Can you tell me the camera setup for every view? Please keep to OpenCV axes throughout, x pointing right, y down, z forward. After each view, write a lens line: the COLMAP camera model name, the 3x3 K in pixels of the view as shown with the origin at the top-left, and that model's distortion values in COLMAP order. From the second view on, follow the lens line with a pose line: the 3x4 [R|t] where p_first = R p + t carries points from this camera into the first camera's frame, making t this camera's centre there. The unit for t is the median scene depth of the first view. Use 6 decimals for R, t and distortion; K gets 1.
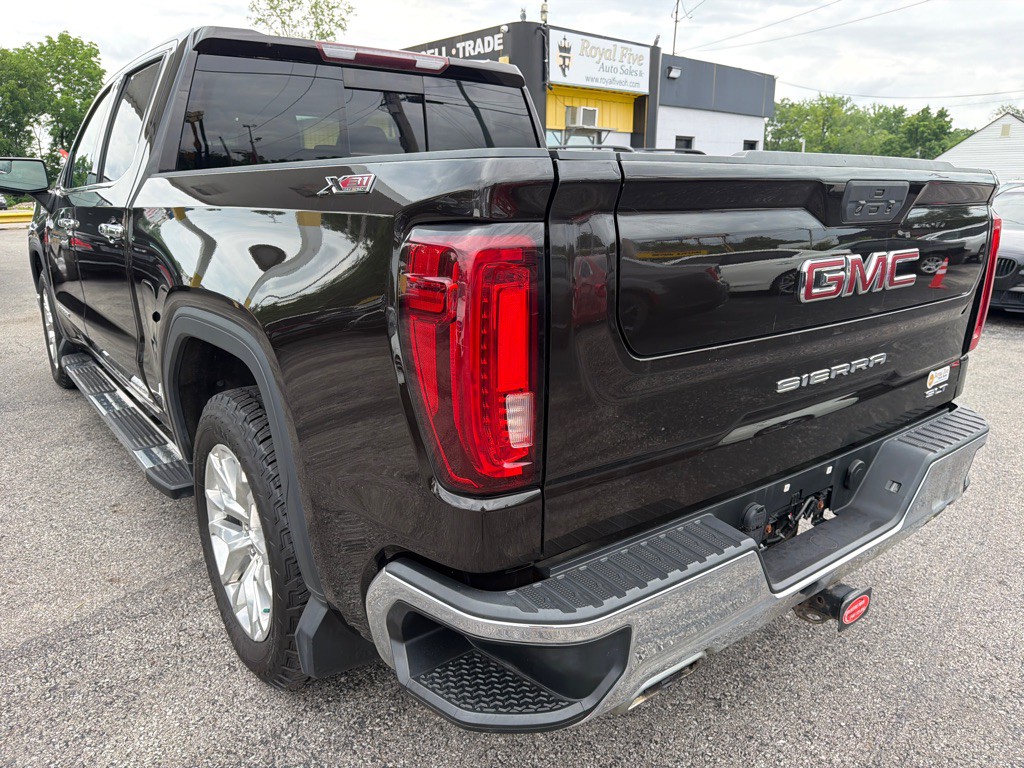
lens RADIAL K [[722.6, 0, 510.4], [0, 722.6, 391.1], [0, 0, 1]] dist [0.025395, -0.040607]
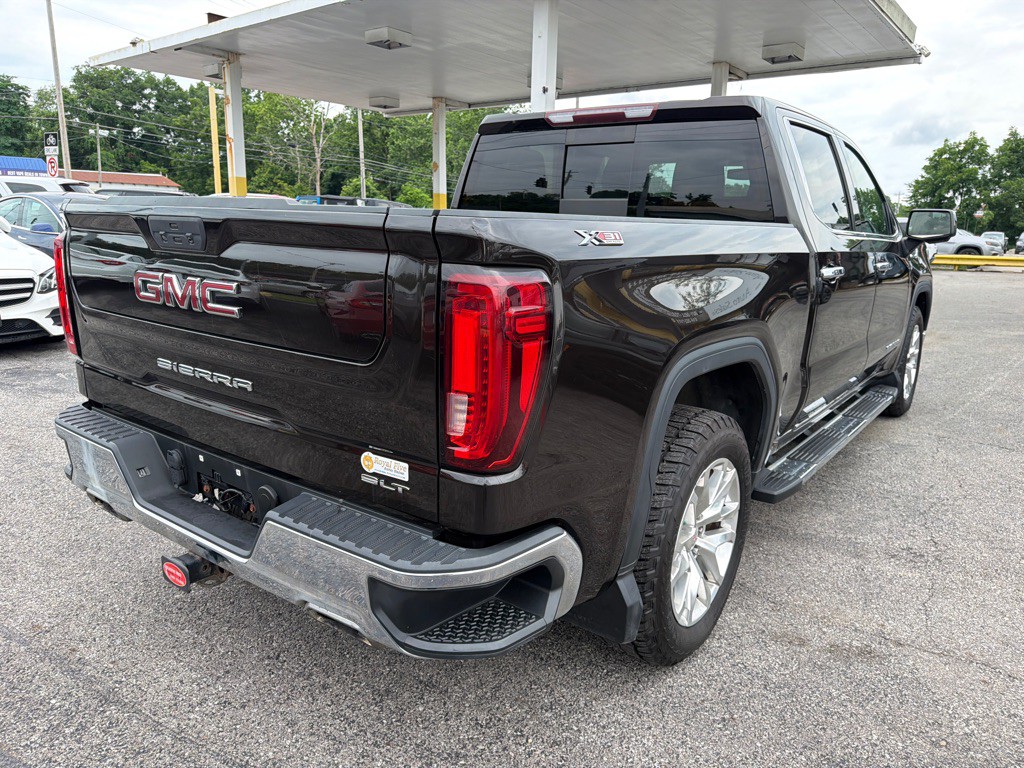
lens RADIAL K [[717.2, 0, 516.8], [0, 717.2, 387.3], [0, 0, 1]] dist [0.041095, -0.049352]
pose [[0.269073, 0.225334, -0.936389, 0.202649], [-0.284082, 0.947559, 0.146391, -0.038904], [0.920270, 0.226622, 0.318976, 0.130951]]
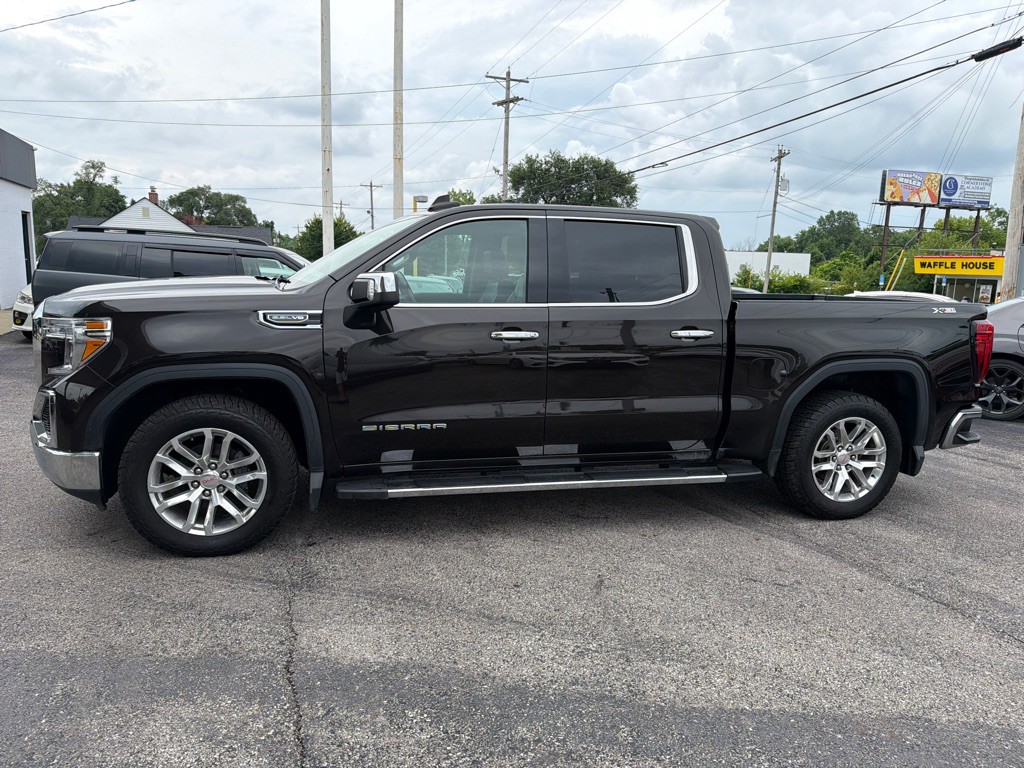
lens RADIAL K [[717.2, 0, 509.1], [0, 717.2, 387.4], [0, 0, 1]] dist [0.041095, -0.049352]
pose [[0.391463, -0.132763, 0.910566, -0.426601], [0.214954, 0.975354, 0.049799, -0.054607], [-0.894736, 0.176235, 0.410353, 0.146499]]
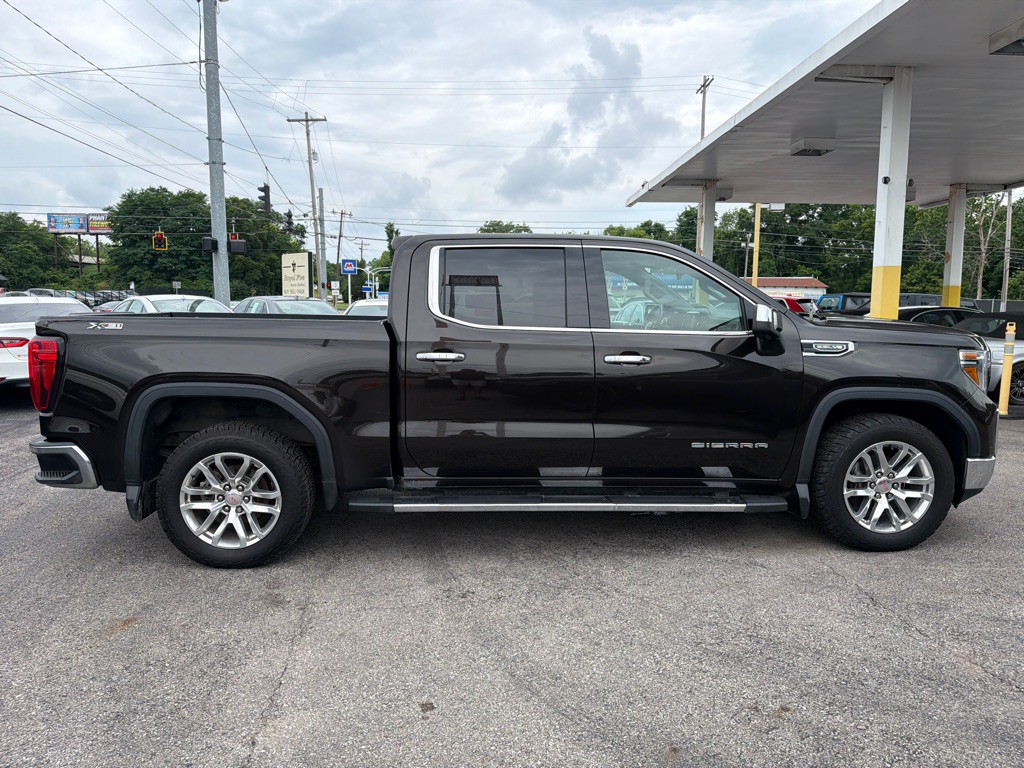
lens RADIAL K [[717.2, 0, 510.9], [0, 717.2, 384.4], [0, 0, 1]] dist [0.041095, -0.049352]
pose [[-0.560919, 0.084935, -0.823502, 0.238473], [-0.229509, 0.939781, 0.253255, -0.139633], [0.795421, 0.331057, -0.507648, 0.465443]]
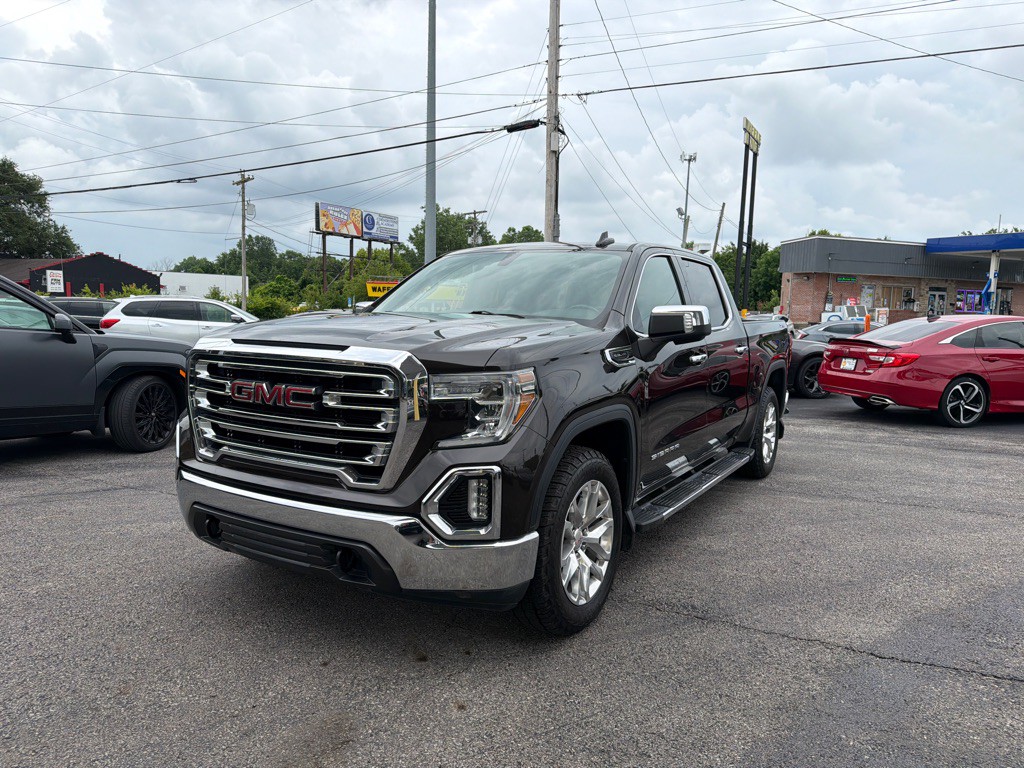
lens RADIAL K [[717.2, 0, 510.1], [0, 717.2, 386.6], [0, 0, 1]] dist [0.041095, -0.049352]
pose [[-0.355951, -0.106470, 0.928420, -0.438464], [0.230229, 0.952875, 0.197543, -0.133992], [-0.905701, 0.284064, -0.314664, 0.448216]]
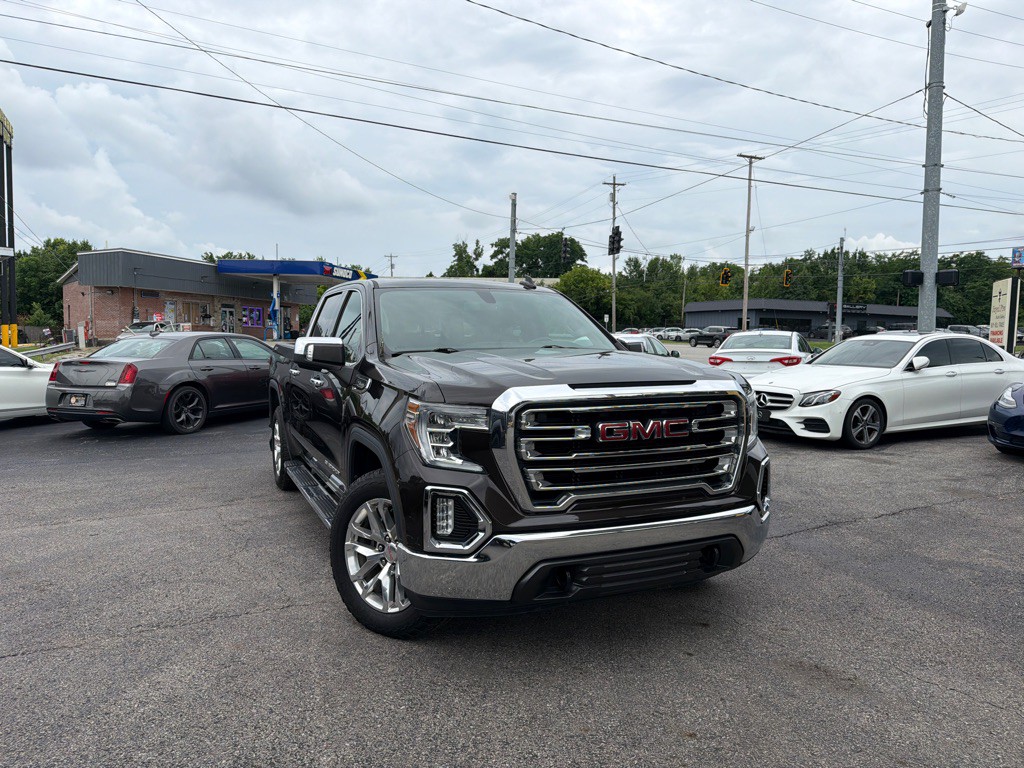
lens RADIAL K [[717.2, 0, 509.3], [0, 717.2, 381.2], [0, 0, 1]] dist [0.041095, -0.049352]
pose [[-0.972745, -0.023097, 0.230724, -0.224083], [0.054186, 0.944834, 0.323036, -0.198962], [-0.225457, 0.326733, -0.917831, 0.665888]]
